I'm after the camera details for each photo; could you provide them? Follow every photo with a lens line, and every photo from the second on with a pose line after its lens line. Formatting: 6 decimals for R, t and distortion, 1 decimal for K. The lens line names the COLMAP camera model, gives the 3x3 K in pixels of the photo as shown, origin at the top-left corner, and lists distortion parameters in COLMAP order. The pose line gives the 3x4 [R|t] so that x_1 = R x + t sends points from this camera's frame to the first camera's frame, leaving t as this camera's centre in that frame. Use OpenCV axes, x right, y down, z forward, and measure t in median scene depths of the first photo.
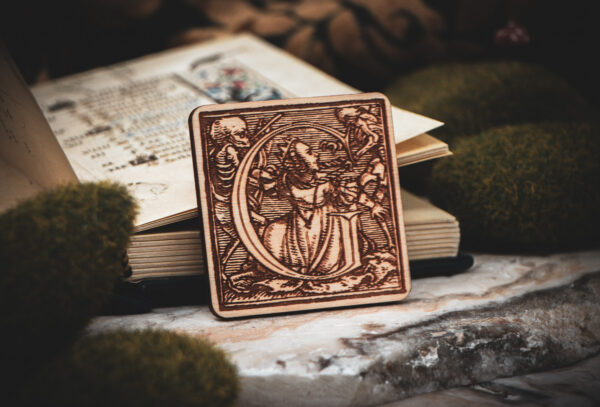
lens RADIAL K [[3450.8, 0, 300.0], [0, 3450.8, 203.5], [0, 0, 1]] dist [1.105177, 13.644006]
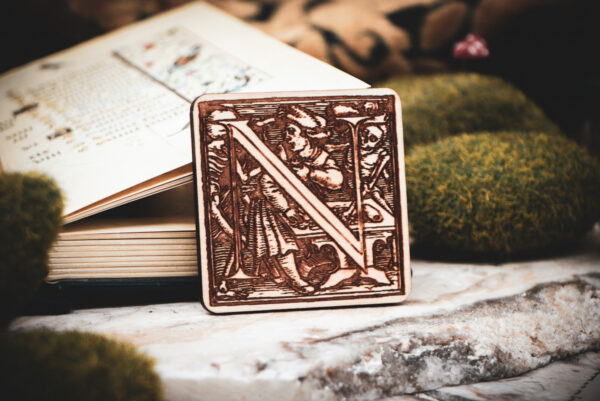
lens RADIAL K [[2740.1, 0, 301.2], [0, 2740.1, 215.8], [0, 0, 1]] dist [0.587358, 3.053858]
pose [[0.999681, 0.020440, -0.014852, 0.026152], [-0.020698, 0.999634, -0.017435, 0.015974], [0.014490, 0.017737, 0.999738, 0.220785]]
